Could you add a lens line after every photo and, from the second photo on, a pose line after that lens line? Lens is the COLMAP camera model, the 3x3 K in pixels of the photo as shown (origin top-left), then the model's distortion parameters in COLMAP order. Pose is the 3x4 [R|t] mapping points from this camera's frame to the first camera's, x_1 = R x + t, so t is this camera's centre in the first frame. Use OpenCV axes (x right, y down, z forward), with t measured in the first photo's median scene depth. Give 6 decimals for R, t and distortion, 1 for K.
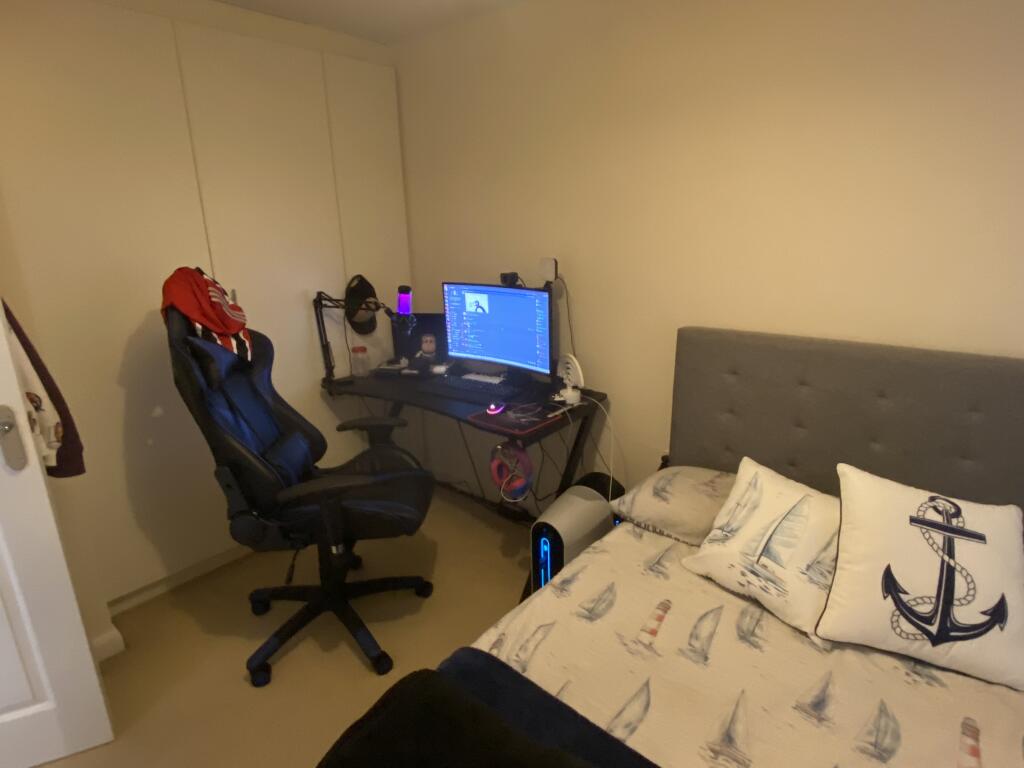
lens RADIAL K [[556.3, 0, 519.2], [0, 556.3, 380.6], [0, 0, 1]] dist [-0.017355, -0.000569]
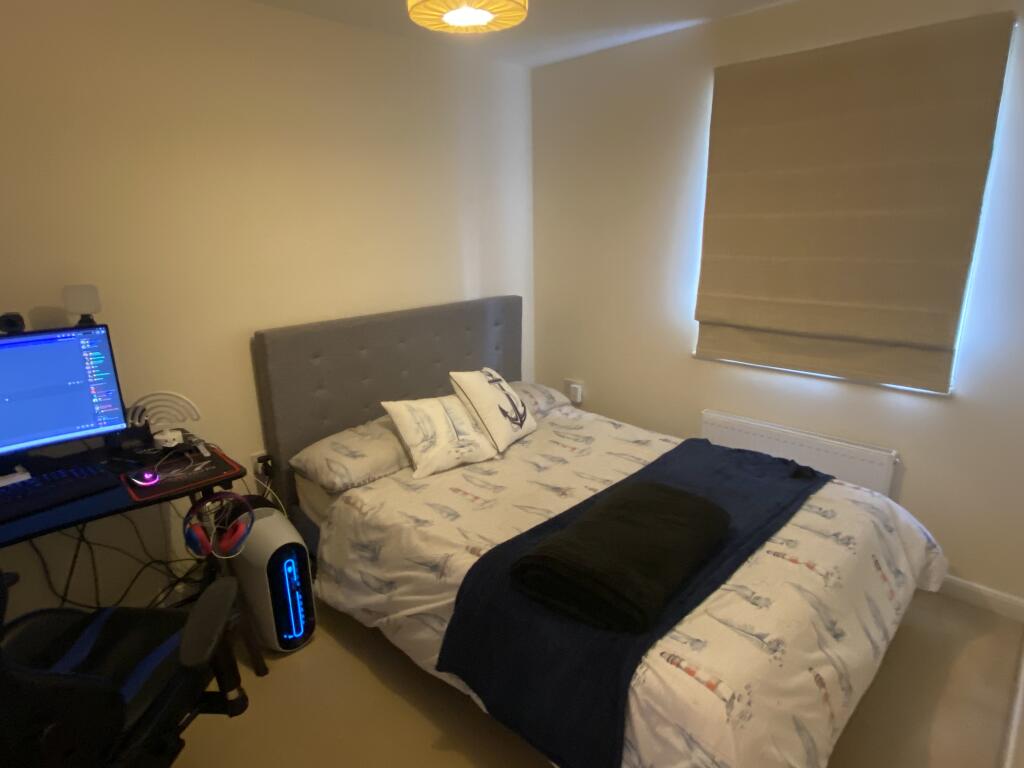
lens RADIAL K [[556.3, 0, 519.0], [0, 556.3, 383.3], [0, 0, 1]] dist [-0.017355, -0.000569]
pose [[0.045802, -0.242561, 0.969054, -1.140045], [0.282726, 0.933557, 0.220312, -0.146952], [-0.958106, 0.263886, 0.111337, 0.608299]]
